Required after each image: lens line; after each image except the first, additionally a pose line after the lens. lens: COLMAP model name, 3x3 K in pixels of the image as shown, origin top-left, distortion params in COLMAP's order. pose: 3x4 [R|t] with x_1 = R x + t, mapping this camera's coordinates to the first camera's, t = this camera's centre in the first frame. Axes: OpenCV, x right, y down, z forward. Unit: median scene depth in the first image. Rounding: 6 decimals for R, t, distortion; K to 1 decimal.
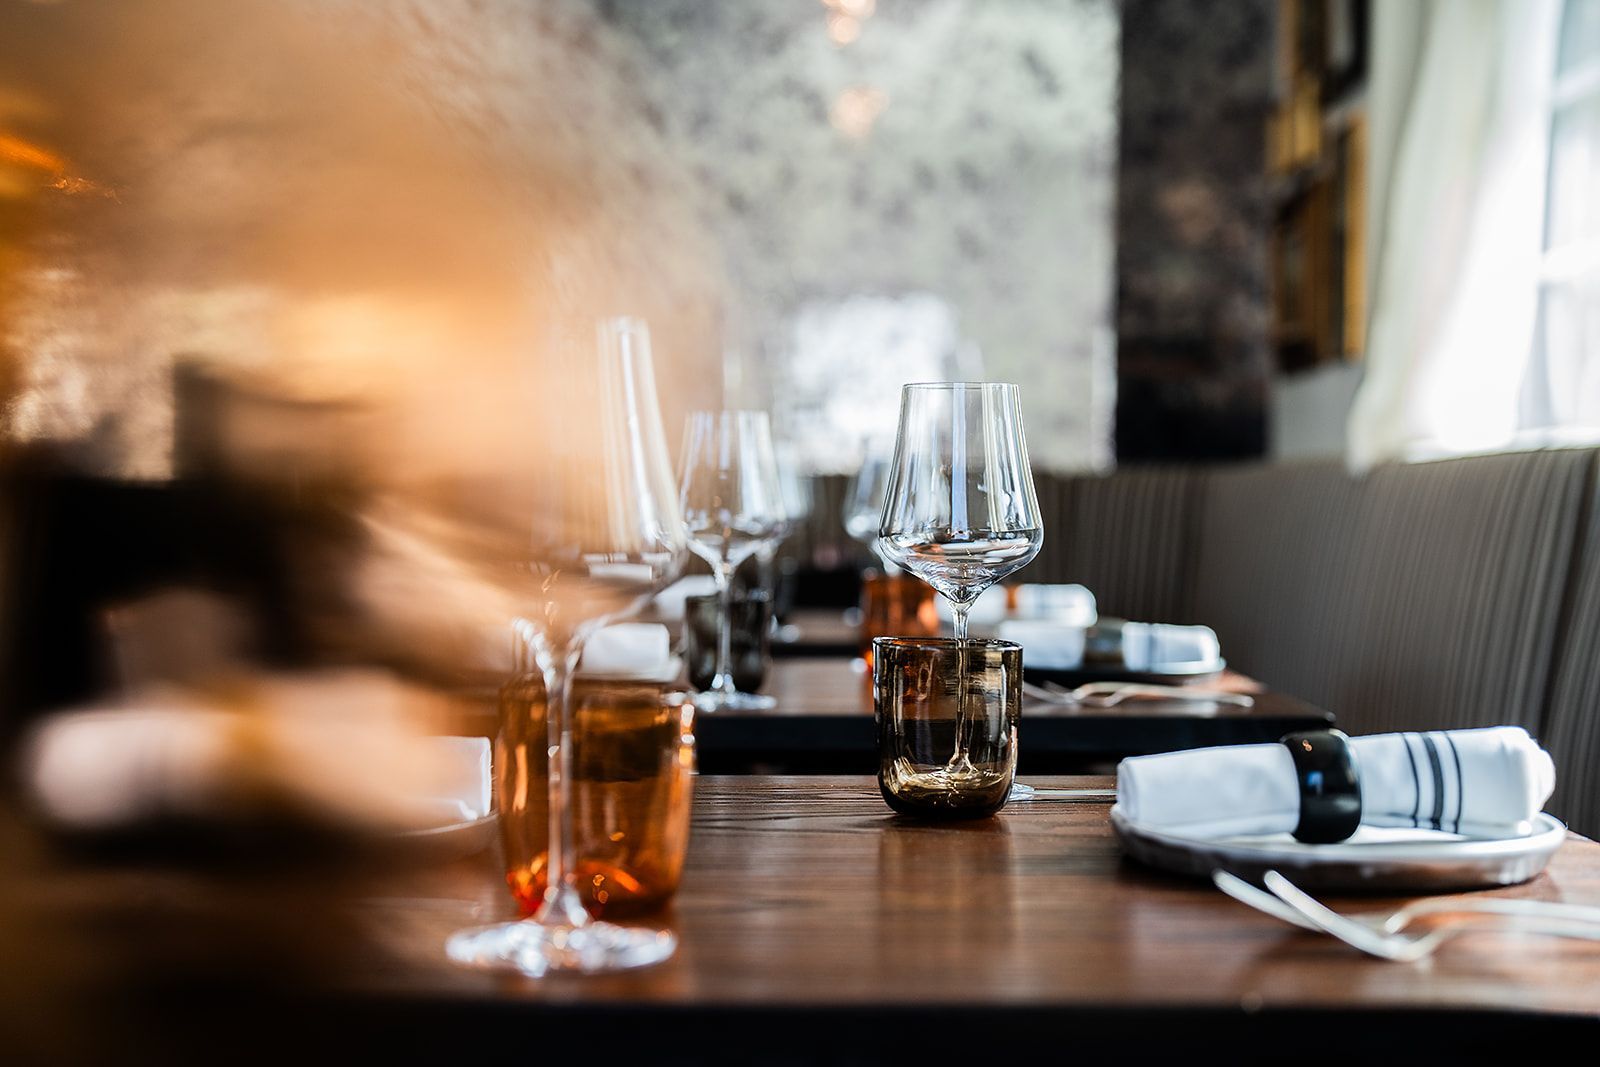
lens RADIAL K [[2124.5, 0, 800.0], [0, 2124.5, 533.5], [0, 0, 1]] dist [-0.150979, 1.134821]
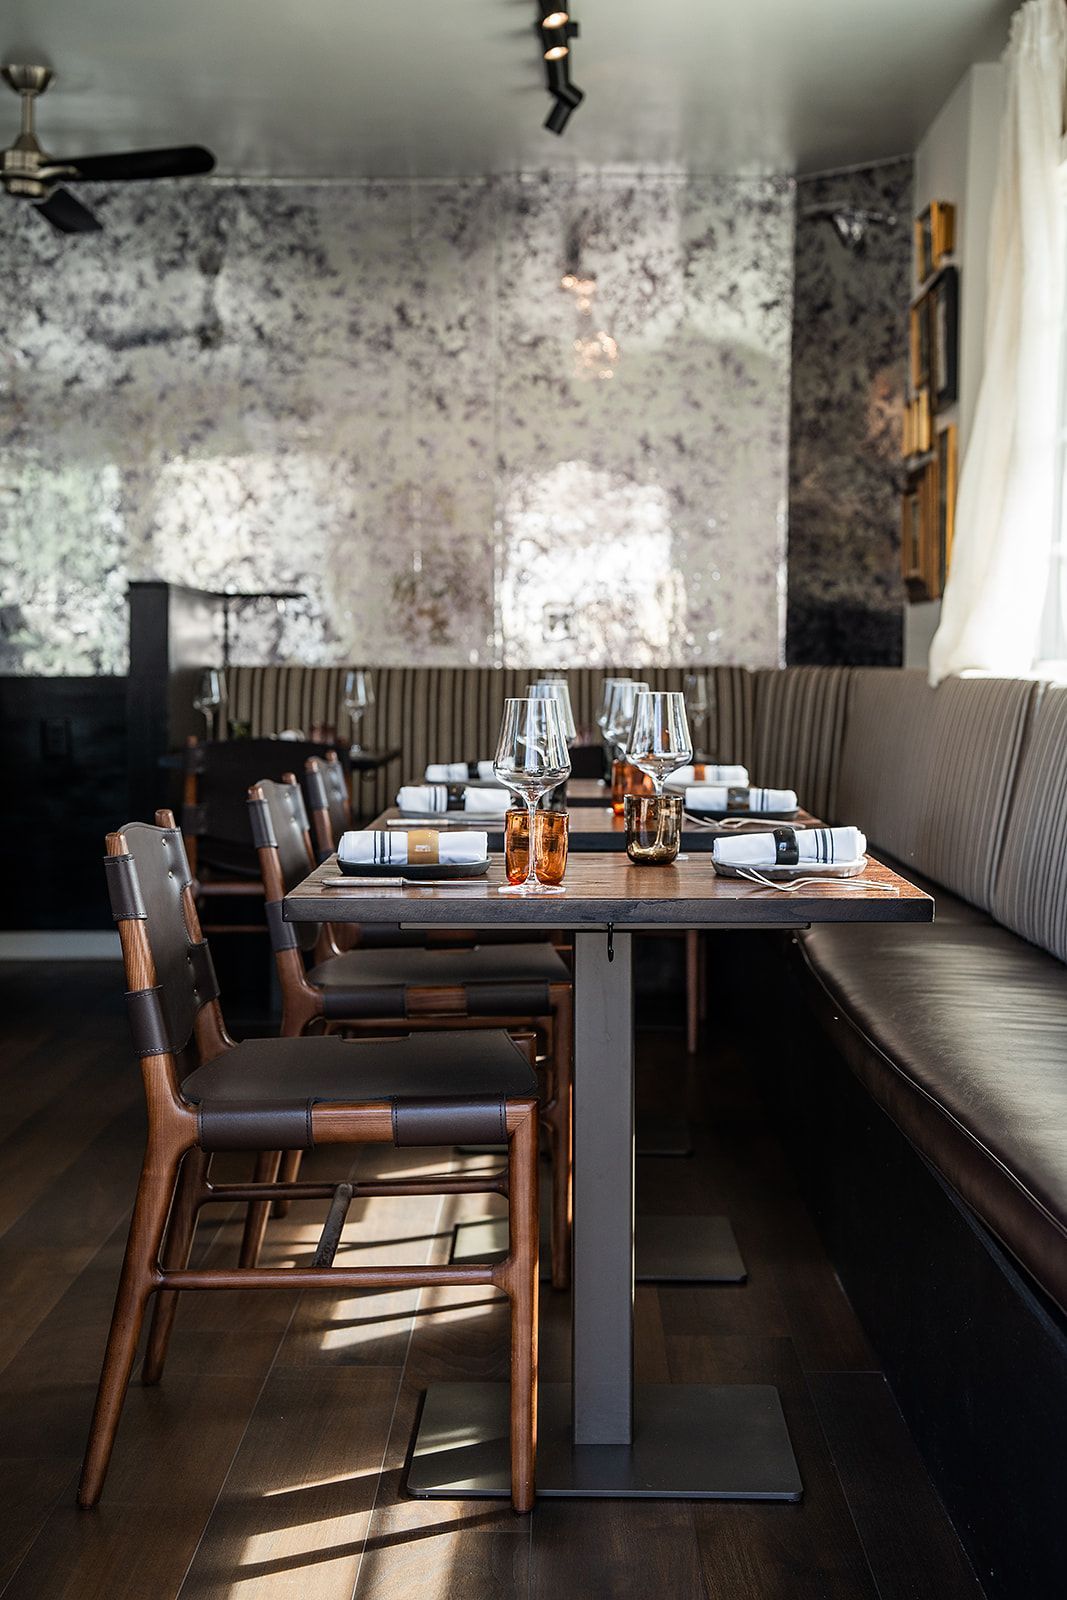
lens RADIAL K [[2155.6, 0, 533.5], [0, 2155.6, 800.0], [0, 0, 1]] dist [-0.128344, 1.001174]
pose [[0.999946, -0.009879, 0.003305, -0.069890], [0.009703, 0.998734, 0.049360, -0.063234], [-0.003788, -0.049325, 0.998776, -1.346280]]
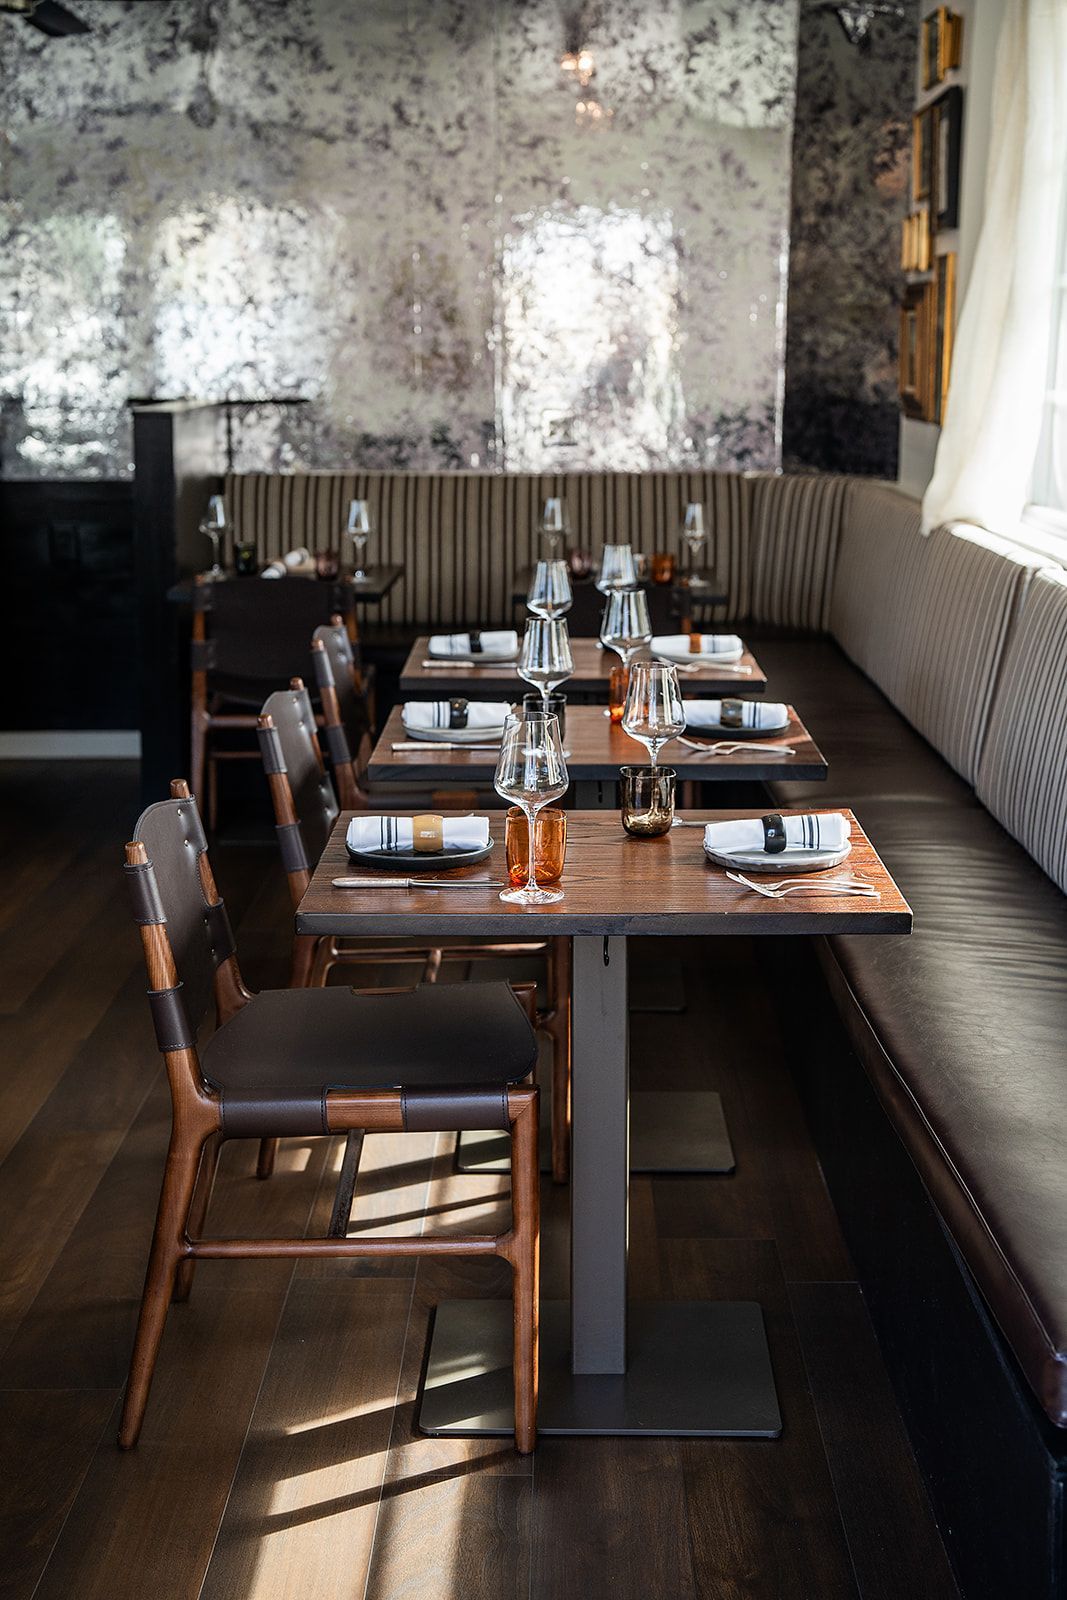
lens RADIAL K [[2124.5, 0, 544.4], [0, 2124.5, 770.3], [0, 0, 1]] dist [-0.150979, 1.134821]
pose [[0.999891, -0.013540, 0.005950, -0.064080], [0.012203, 0.982612, 0.185270, -0.376038], [-0.008355, -0.185177, 0.982670, -1.368350]]
